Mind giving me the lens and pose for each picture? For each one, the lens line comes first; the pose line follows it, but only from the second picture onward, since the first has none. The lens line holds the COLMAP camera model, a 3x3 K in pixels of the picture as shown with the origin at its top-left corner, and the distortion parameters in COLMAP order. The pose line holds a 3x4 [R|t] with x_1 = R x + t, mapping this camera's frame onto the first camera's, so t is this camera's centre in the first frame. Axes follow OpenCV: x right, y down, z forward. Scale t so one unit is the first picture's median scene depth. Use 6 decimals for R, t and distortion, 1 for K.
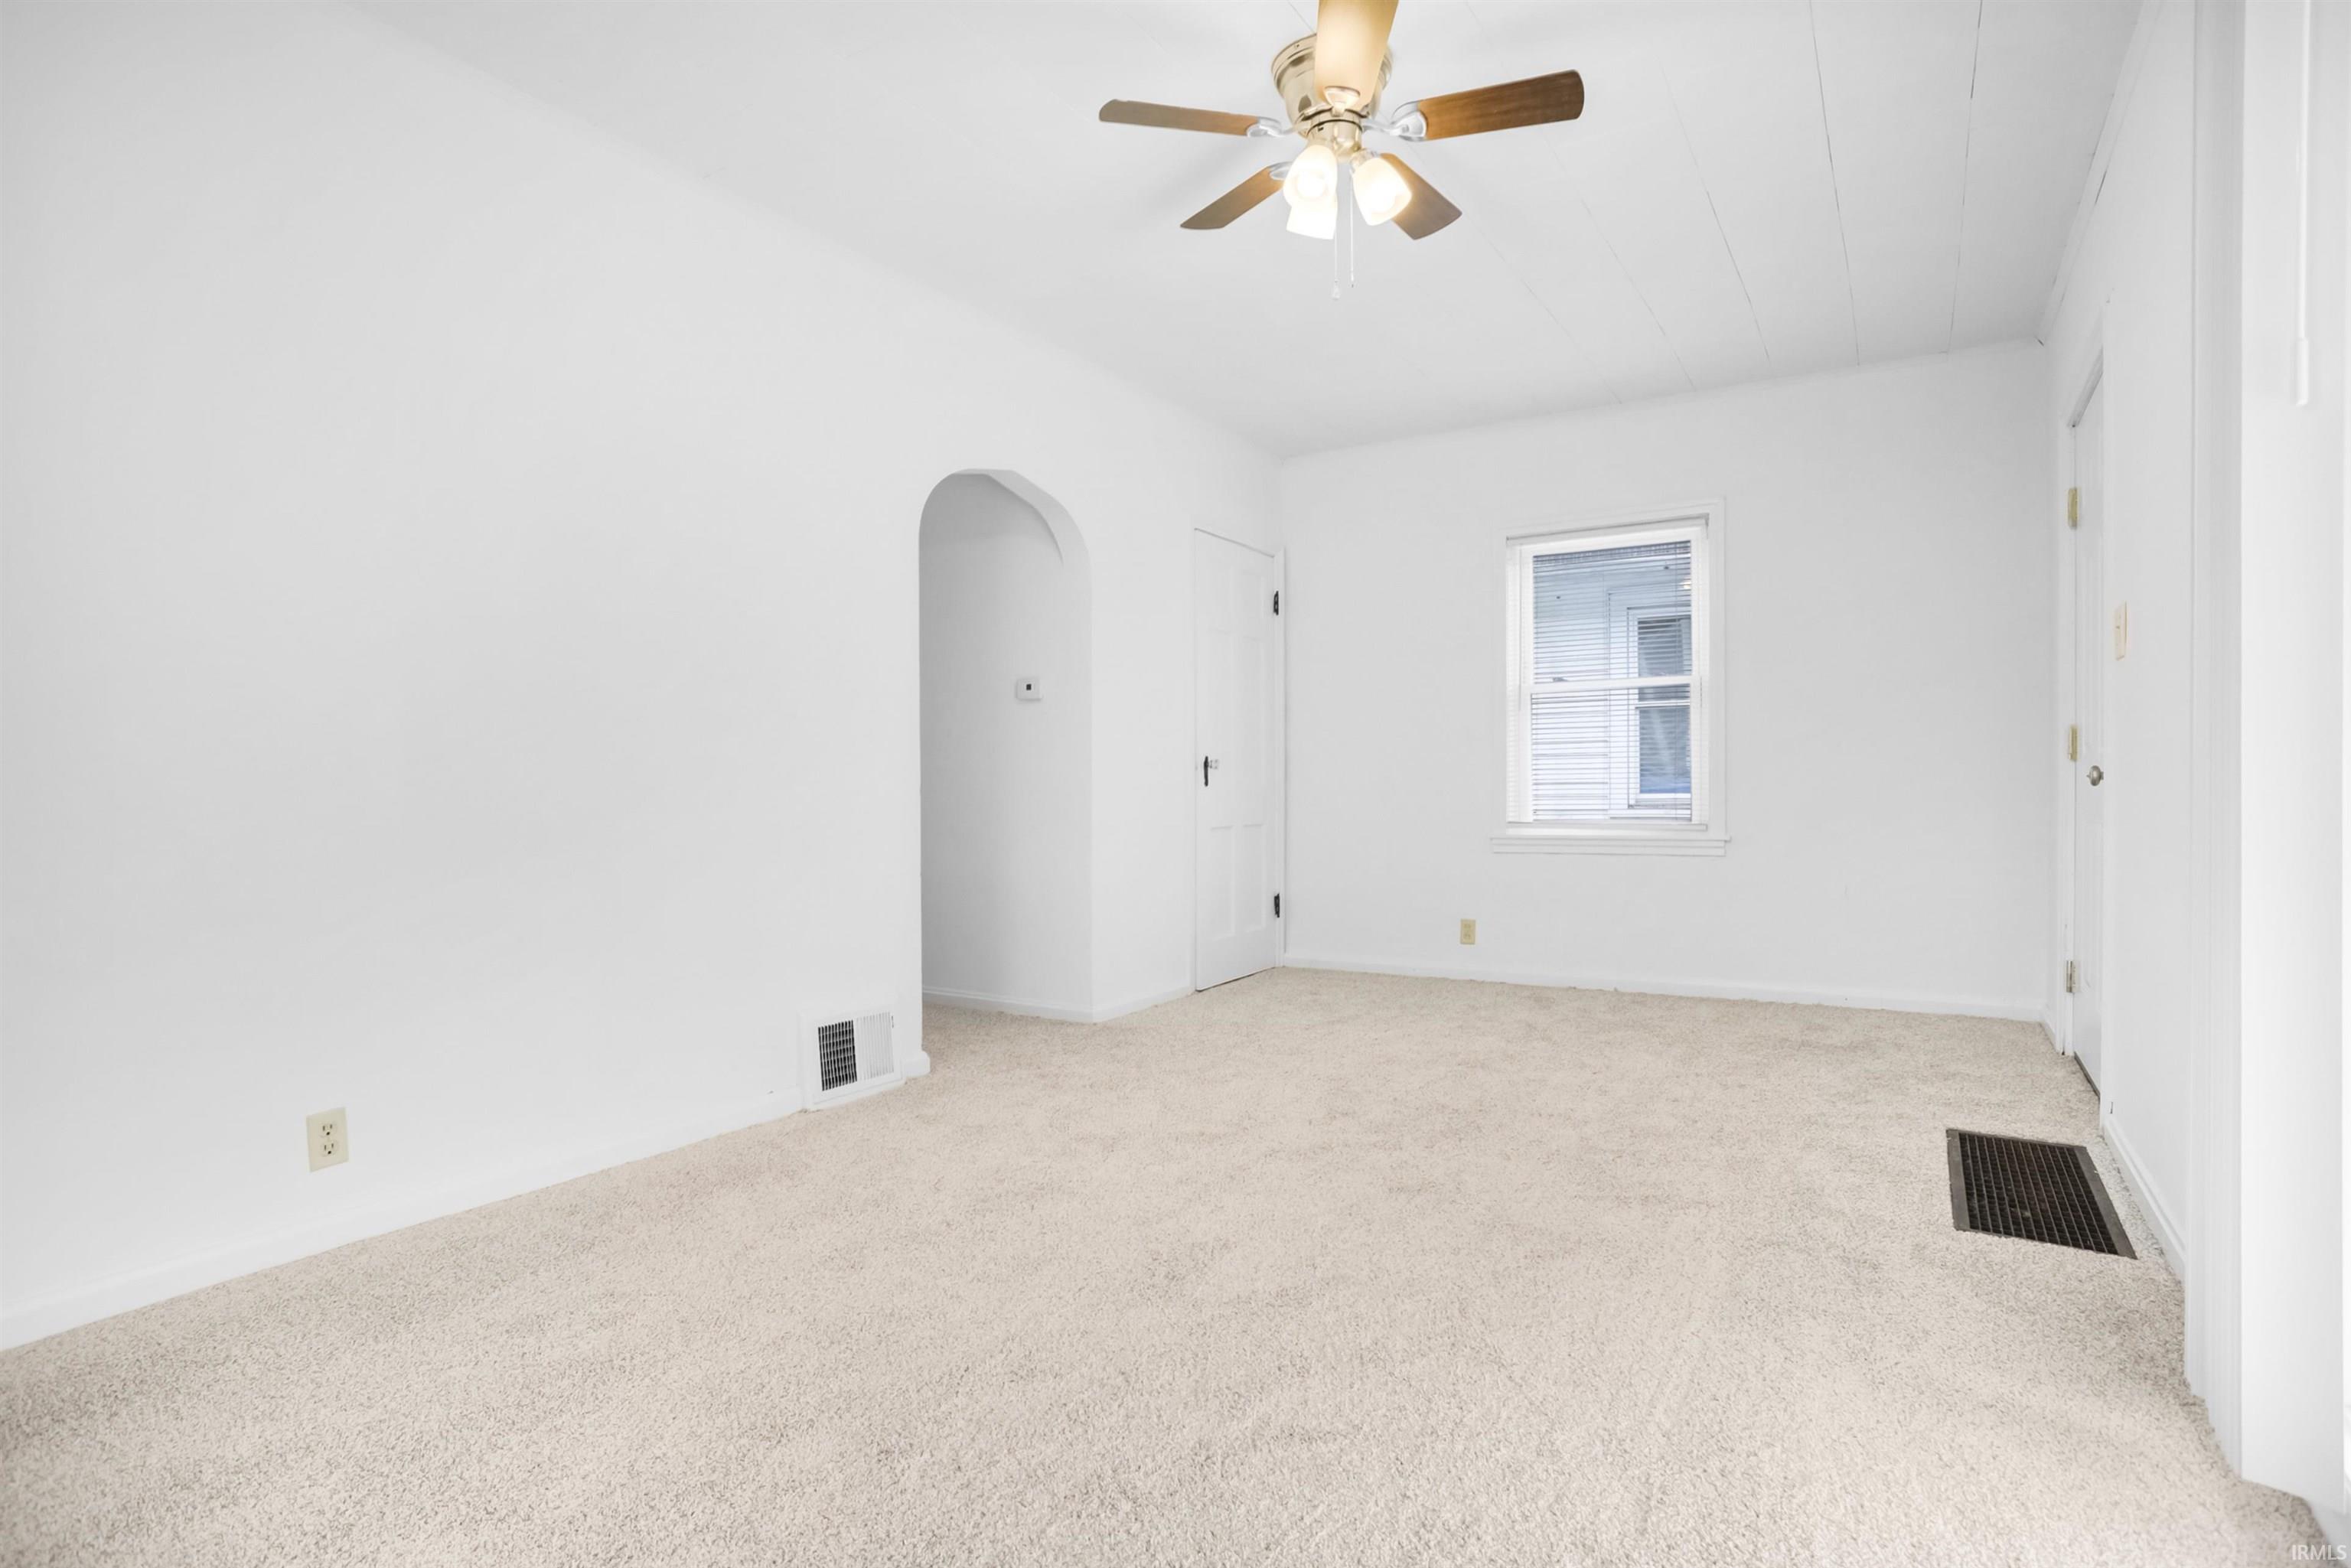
lens RADIAL K [[1191.2, 0, 1175.5], [0, 1191.2, 784.0], [0, 0, 1]] dist [-0.050700, 0.001256]
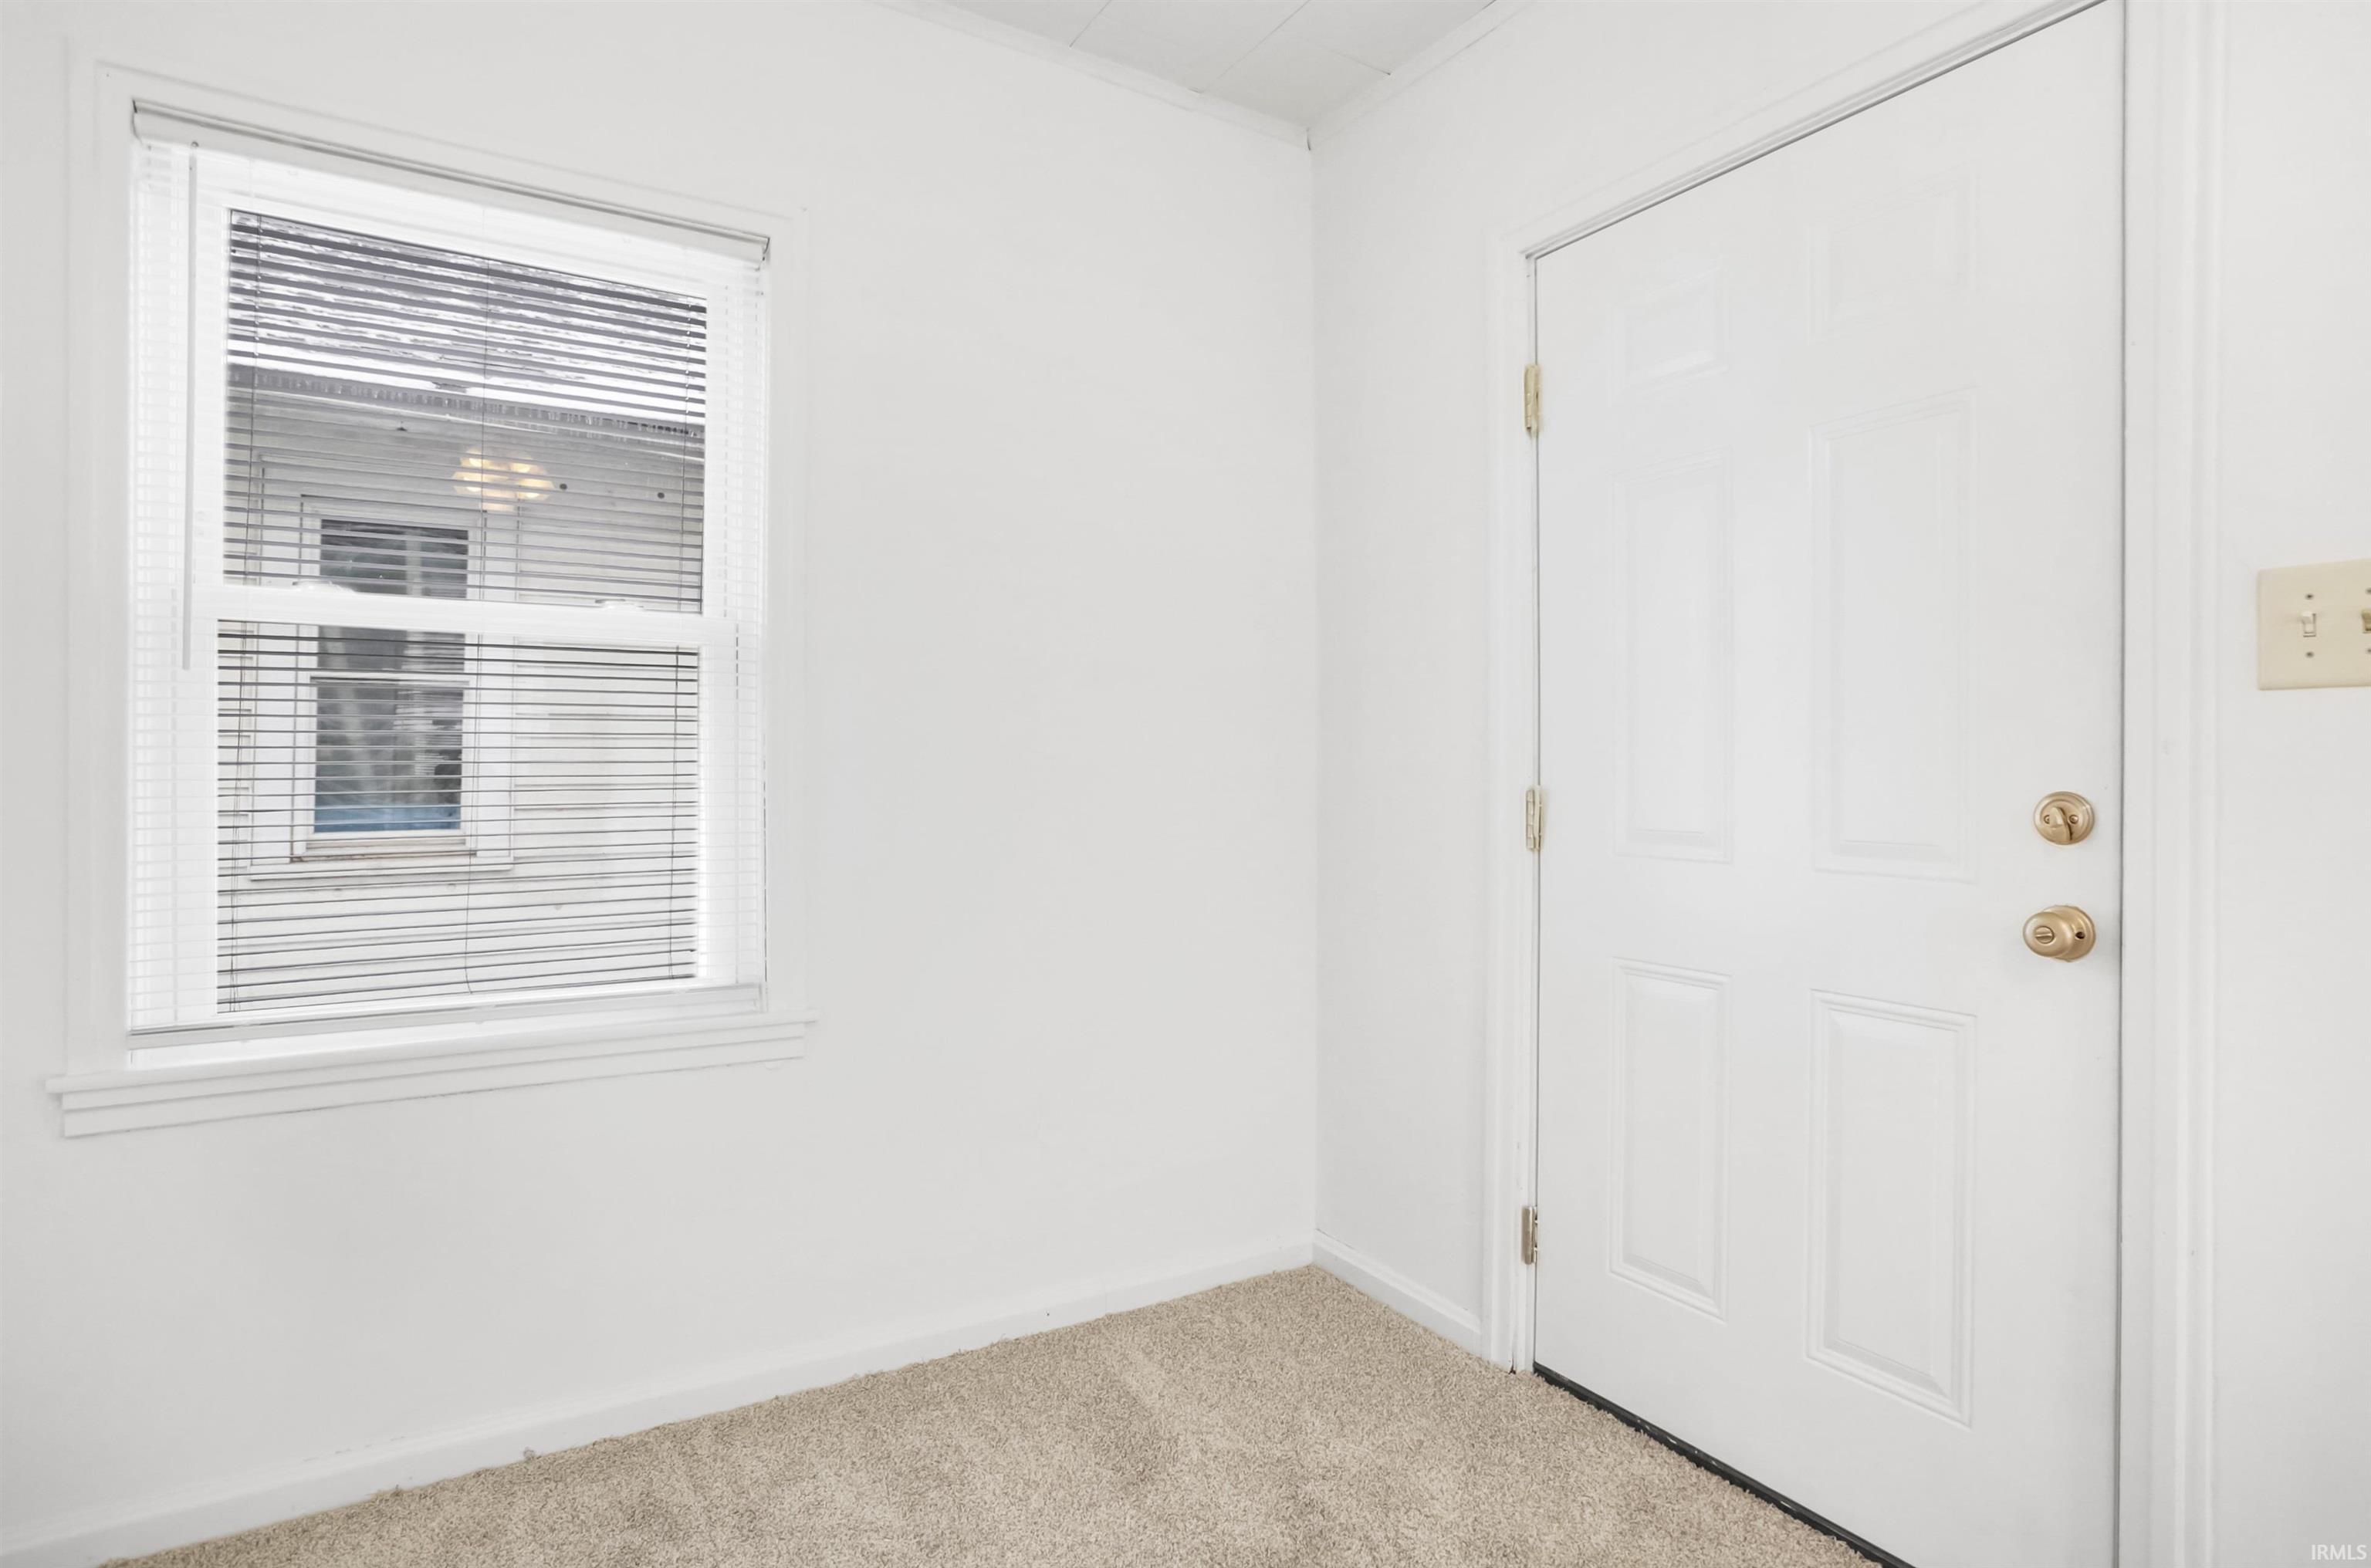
lens RADIAL K [[1216.6, 0, 1186.9], [0, 1216.6, 791.4], [0, 0, 1]] dist [-0.002004, -0.000125]
pose [[0.464452, -0.009142, 0.885551, 0.133564], [-0.006579, 0.999884, 0.013773, -0.039362], [-0.885574, -0.012223, 0.464338, 0.640139]]
